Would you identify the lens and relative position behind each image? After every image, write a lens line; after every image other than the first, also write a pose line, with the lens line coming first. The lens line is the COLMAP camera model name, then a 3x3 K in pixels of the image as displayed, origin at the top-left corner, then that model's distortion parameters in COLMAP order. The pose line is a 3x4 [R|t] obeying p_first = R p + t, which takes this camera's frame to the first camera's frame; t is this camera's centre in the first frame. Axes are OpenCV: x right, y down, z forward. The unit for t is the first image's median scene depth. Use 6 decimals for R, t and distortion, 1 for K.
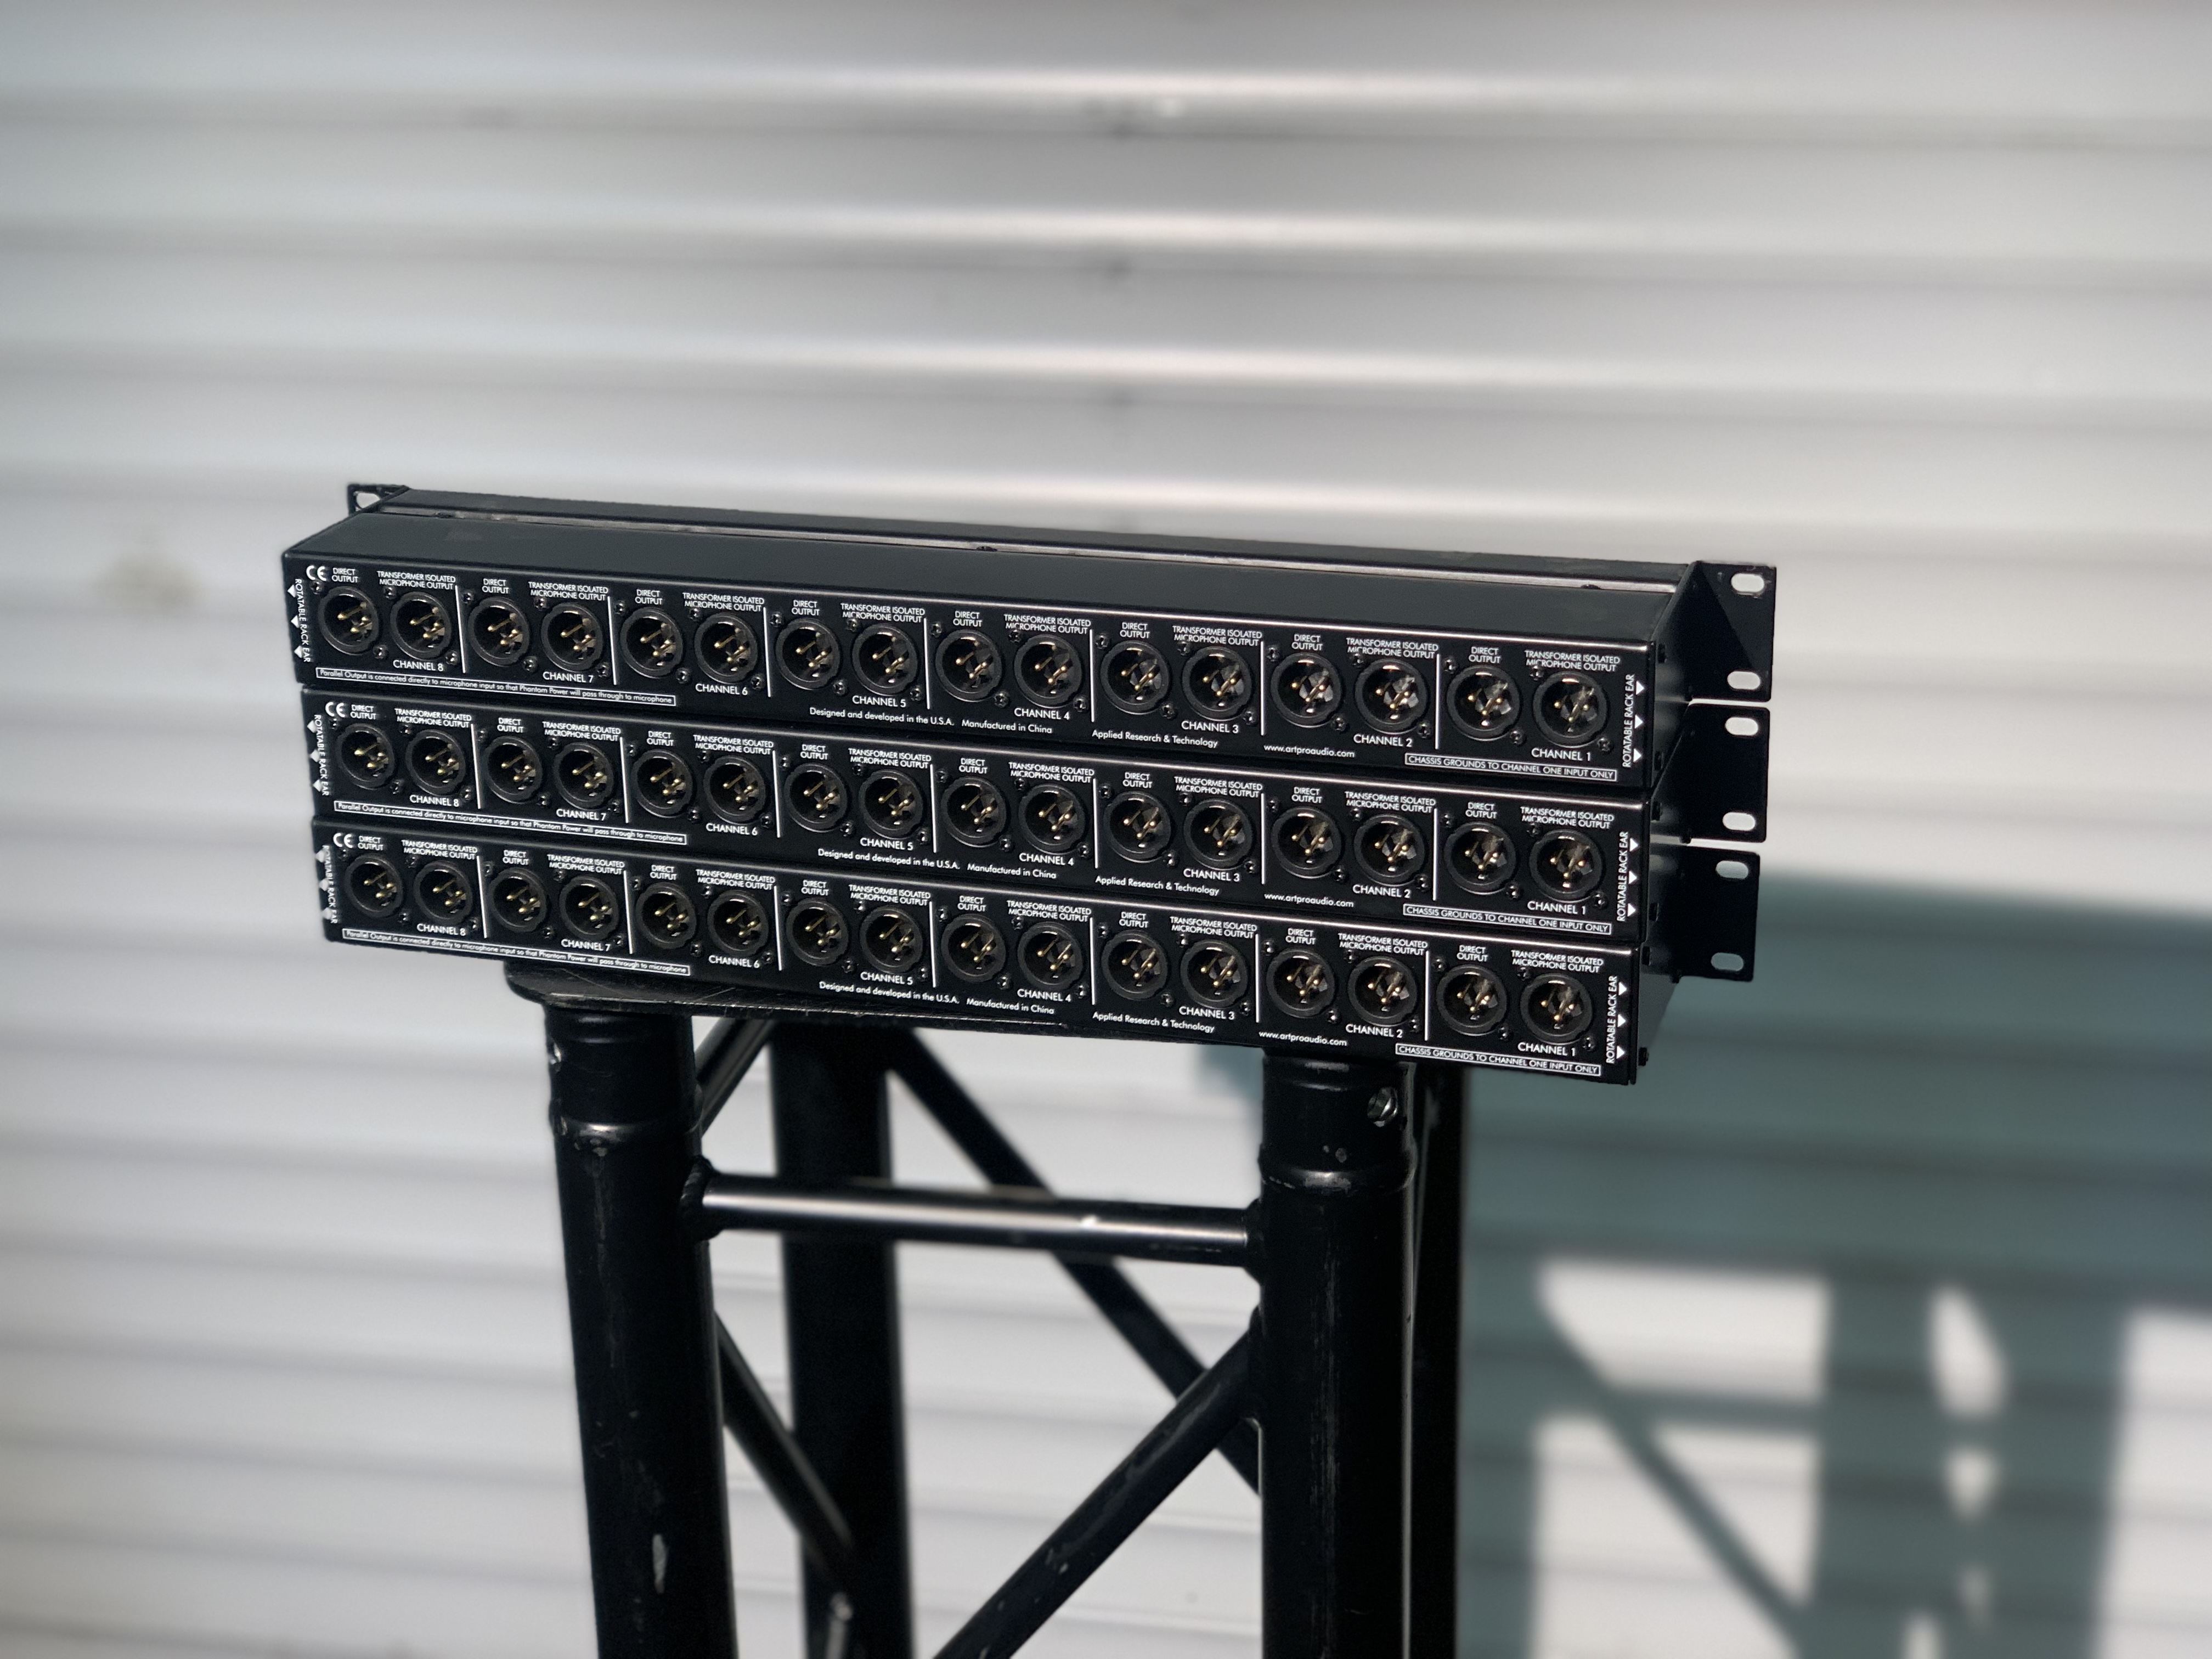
lens RADIAL K [[3290.1, 0, 1118.4], [0, 3290.1, 792.4], [0, 0, 1]] dist [0.019947, 0.000000]
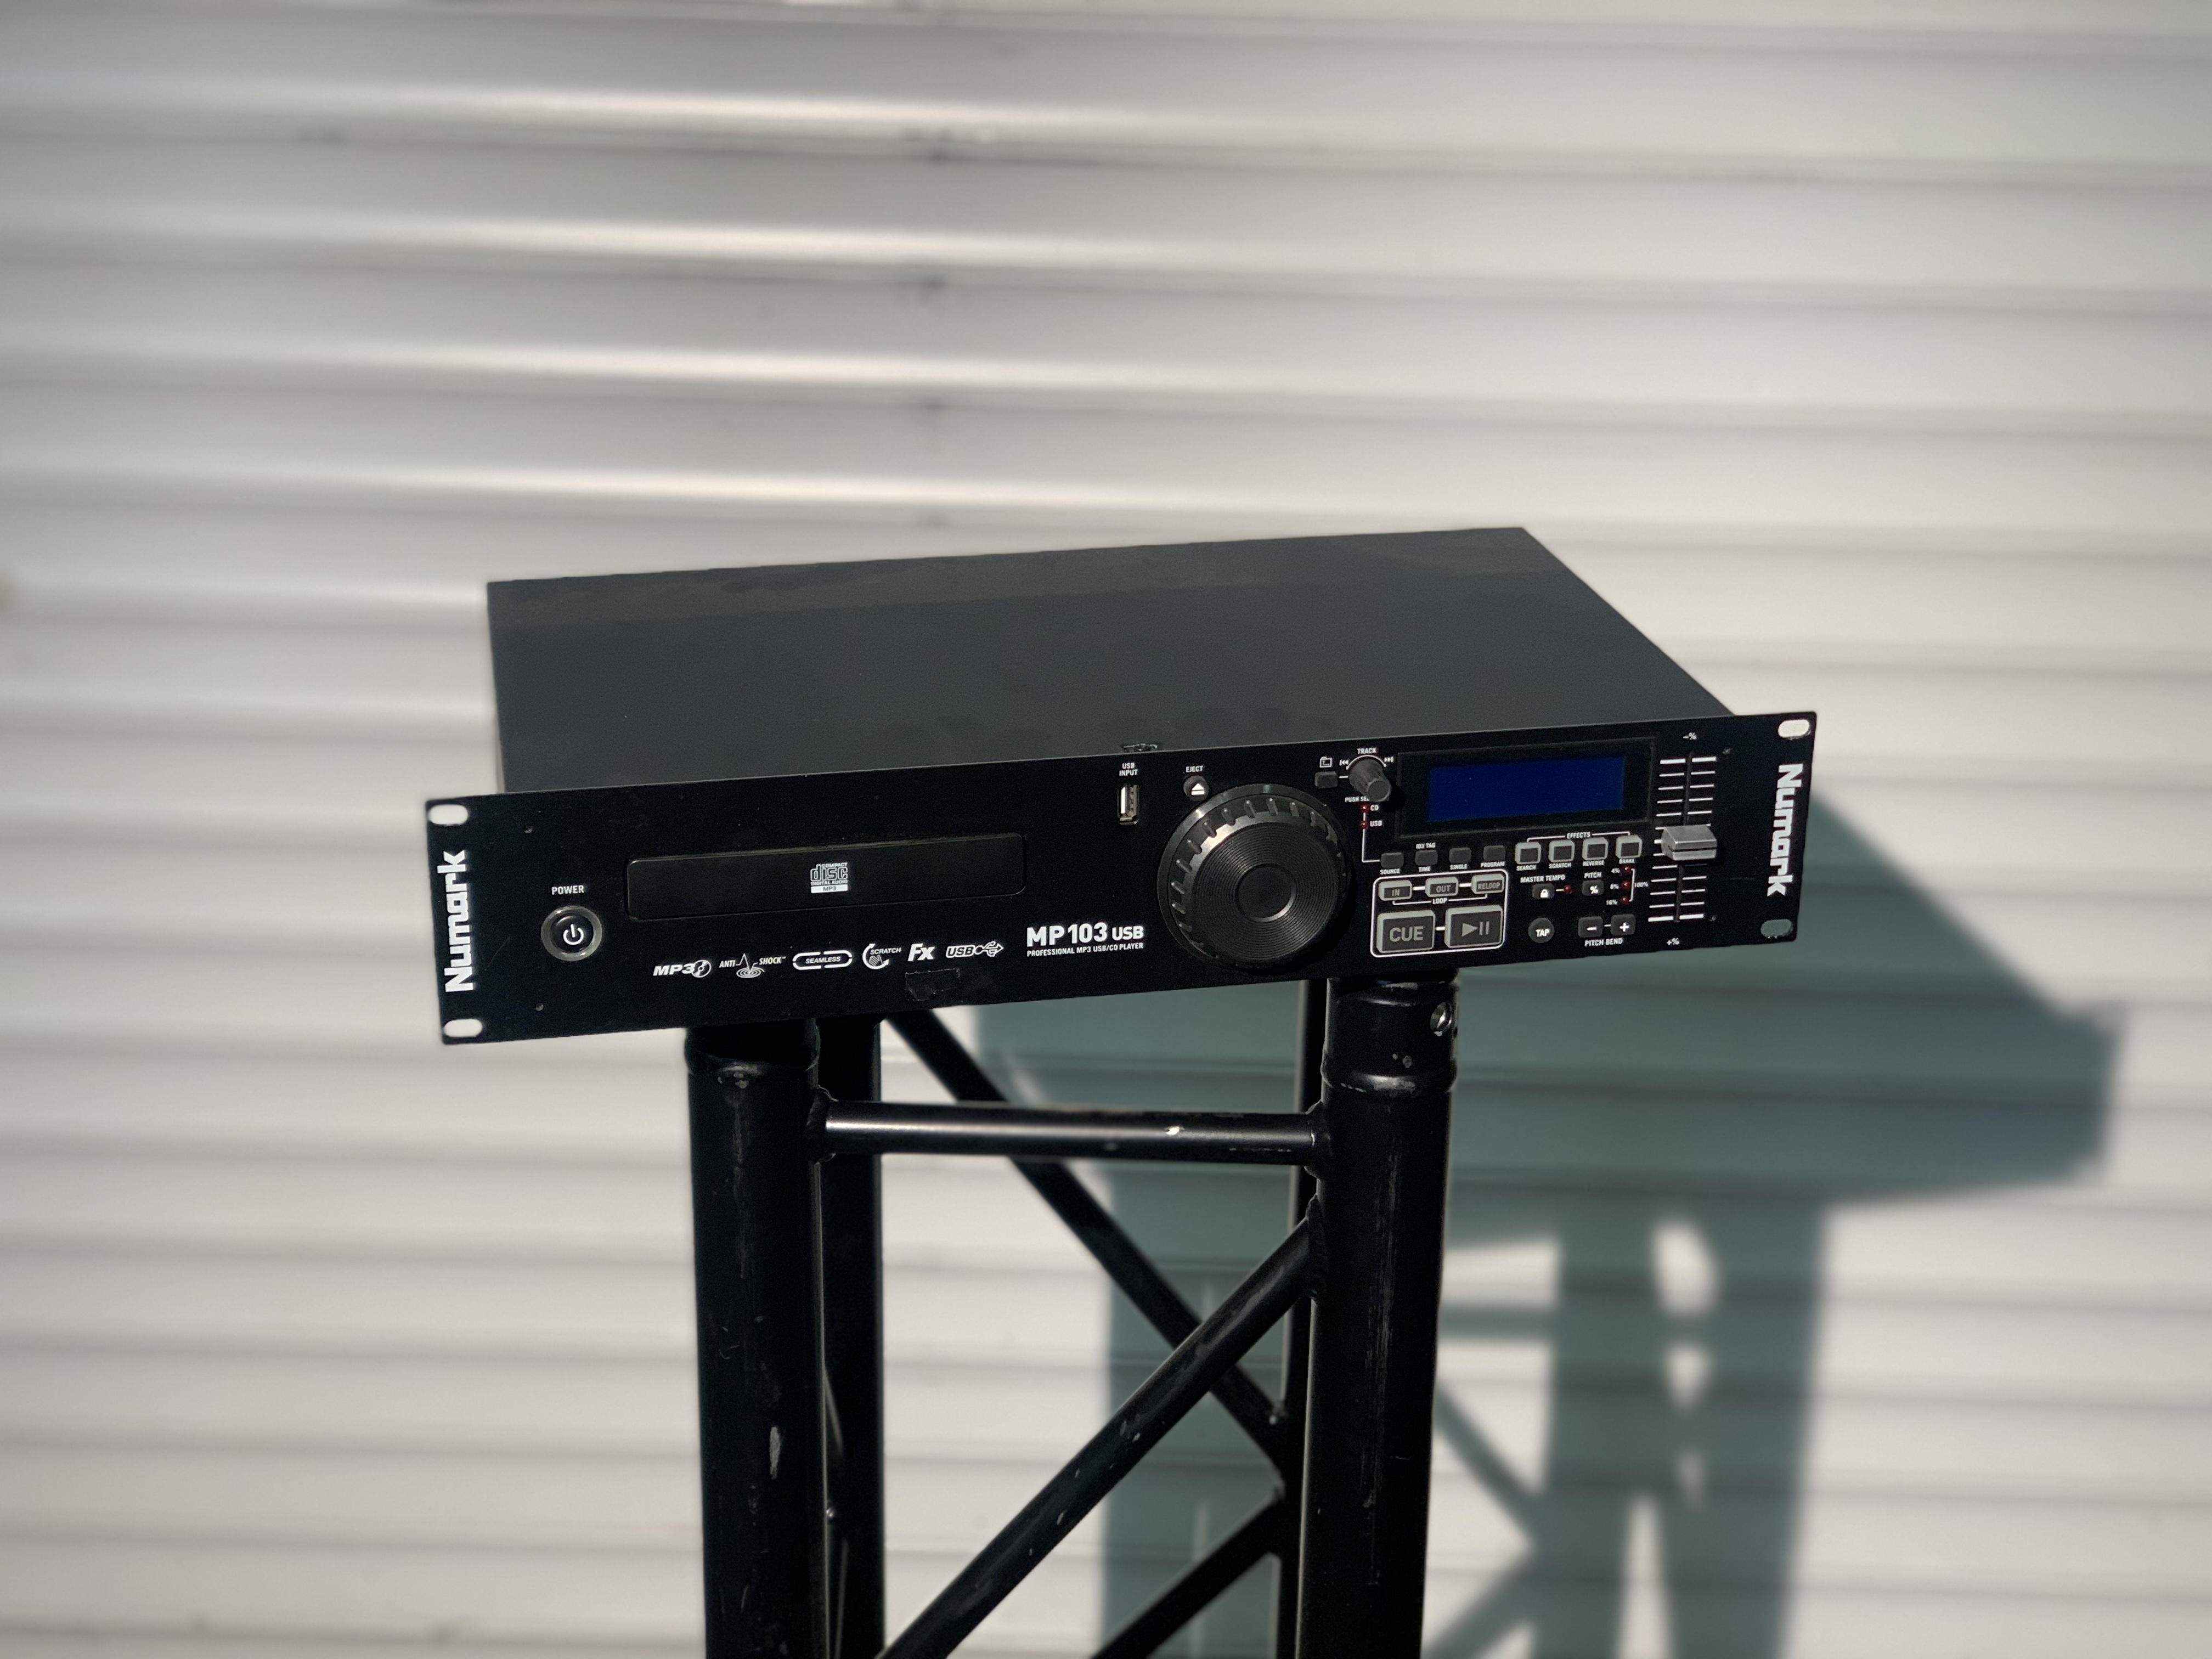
lens RADIAL K [[3290.1, 0, 1107.5], [0, 3290.1, 792.6], [0, 0, 1]] dist [0.019947, 0.000000]
pose [[0.986544, -0.020456, 0.162211, -0.163899], [0.020015, 0.999790, 0.004352, 0.005603], [-0.162266, -0.001046, 0.986747, -0.097651]]
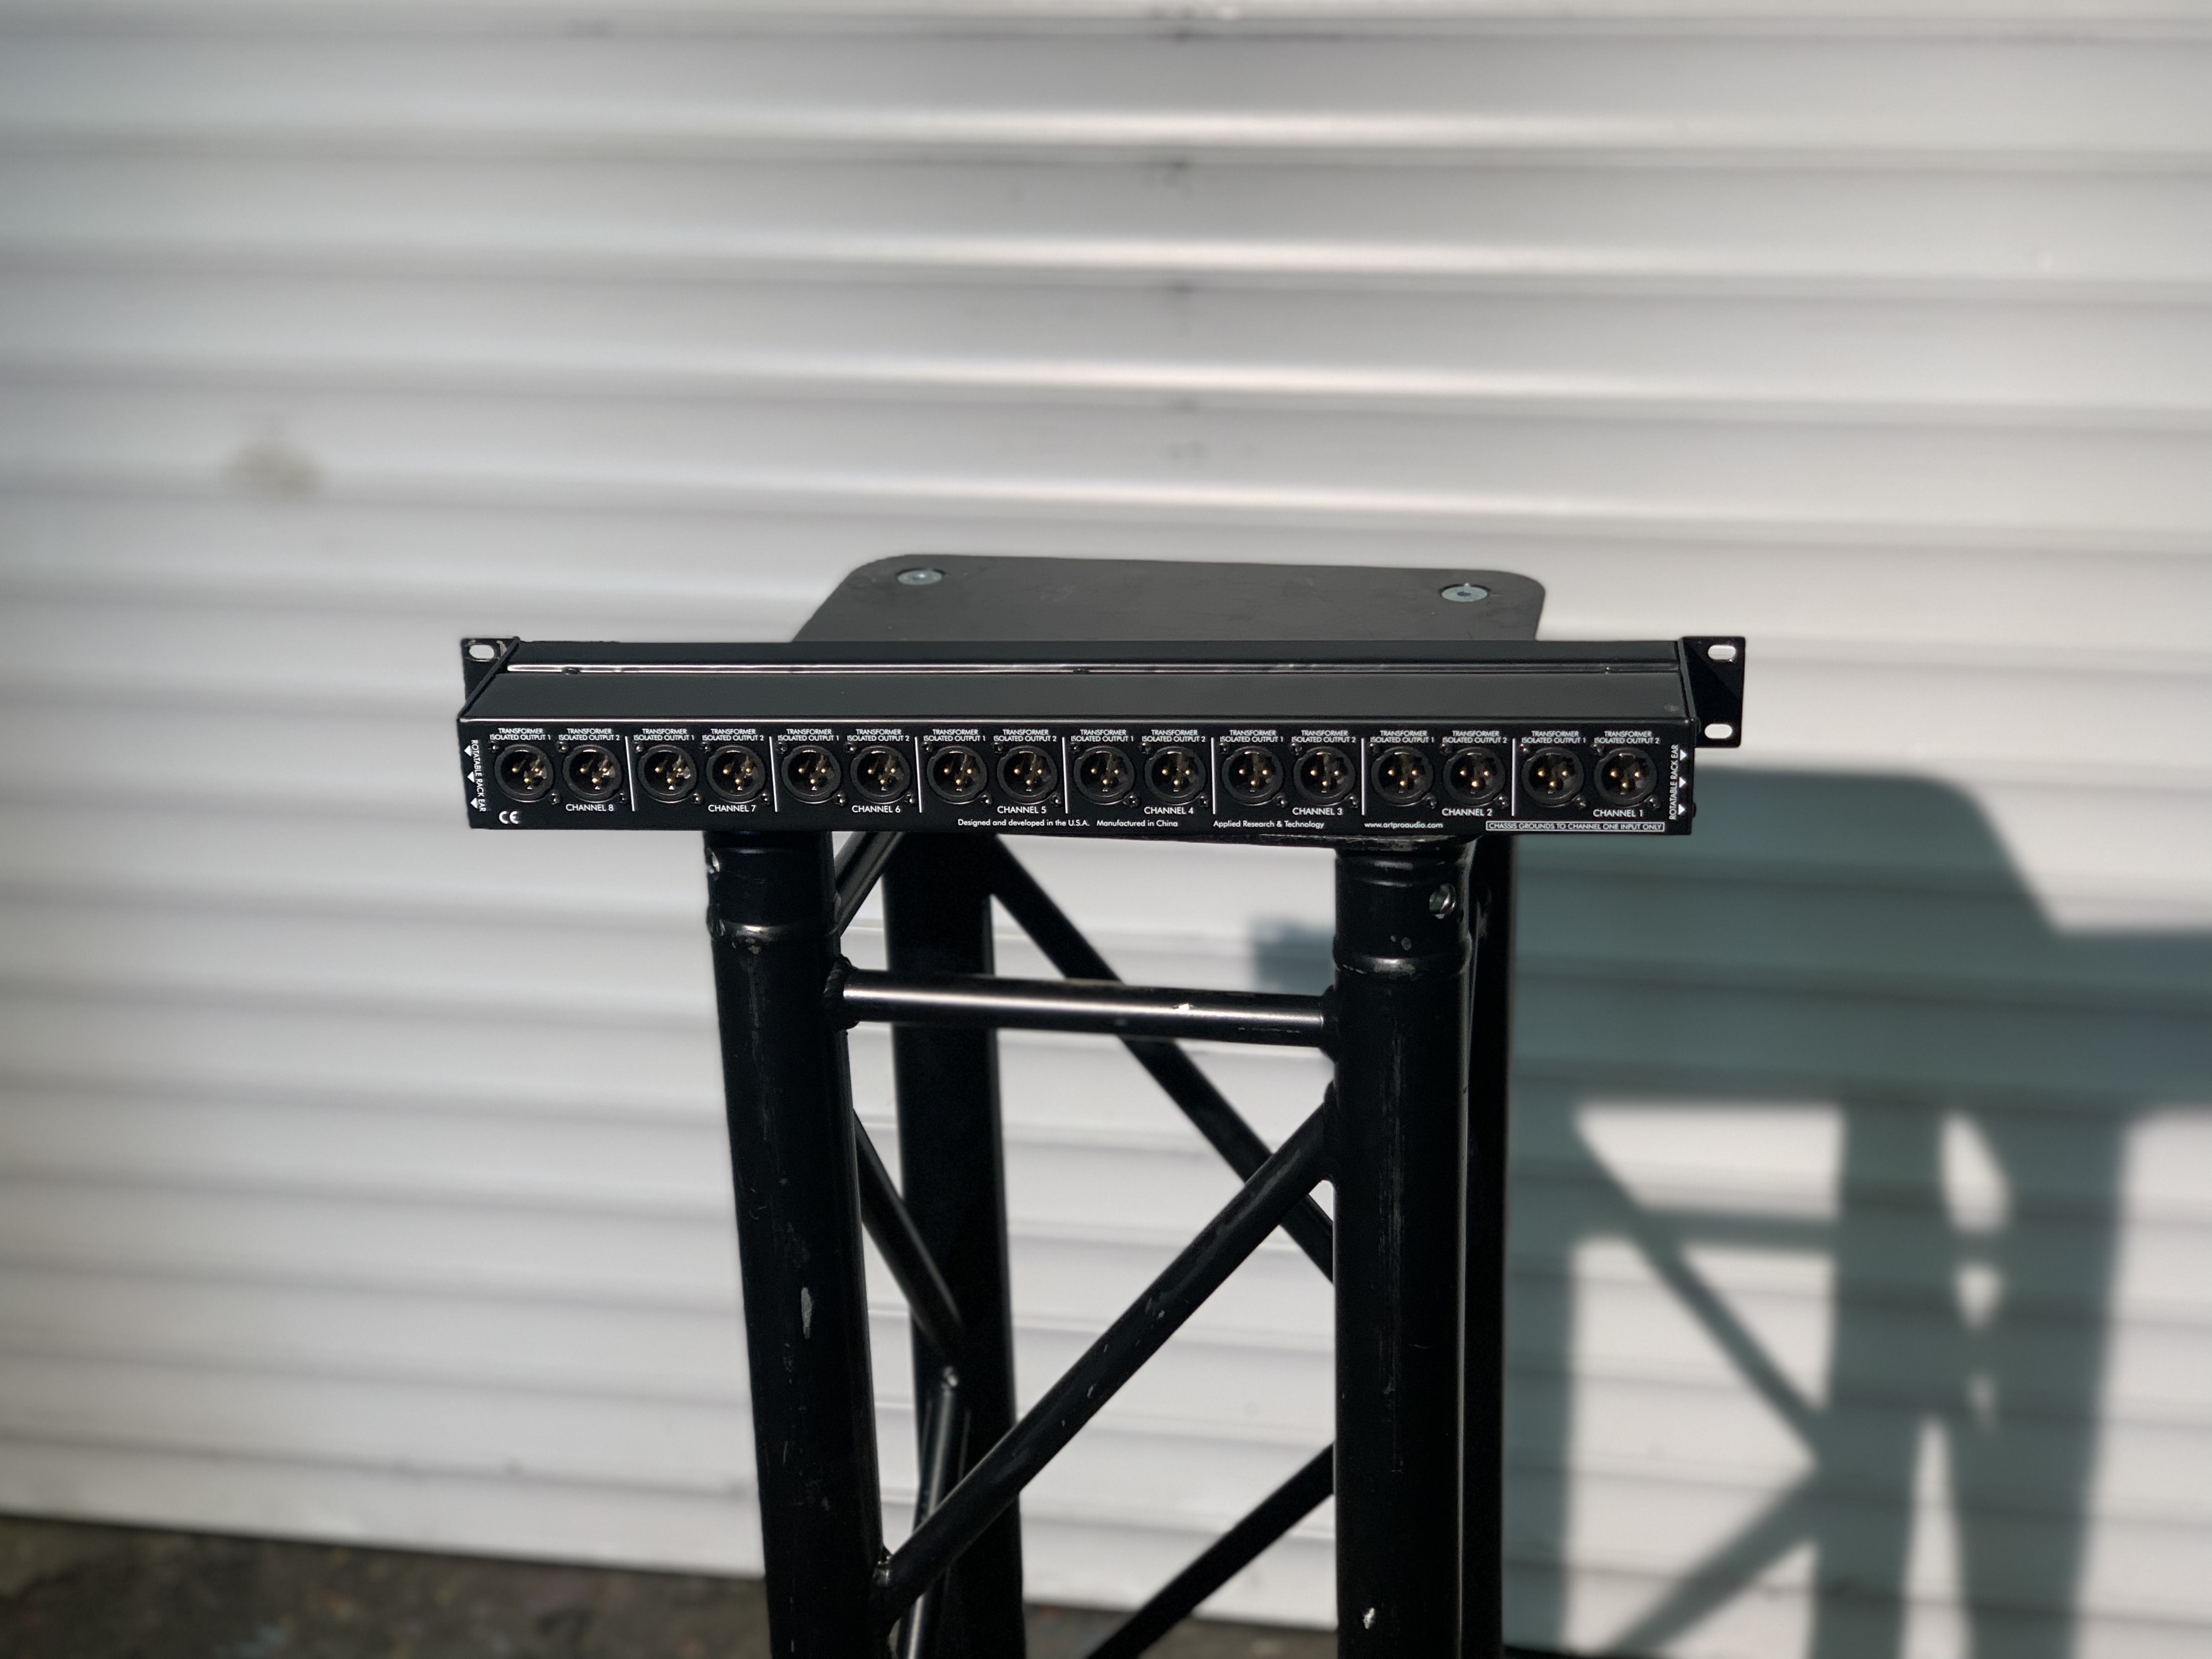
lens RADIAL K [[3290.1, 0, 1111.5], [0, 3290.1, 808.8], [0, 0, 1]] dist [0.019947, 0.000000]
pose [[0.999917, -0.007450, -0.010525, -0.016308], [0.007818, 0.999344, 0.035373, 0.016107], [0.010254, -0.035452, 0.999319, -0.103975]]
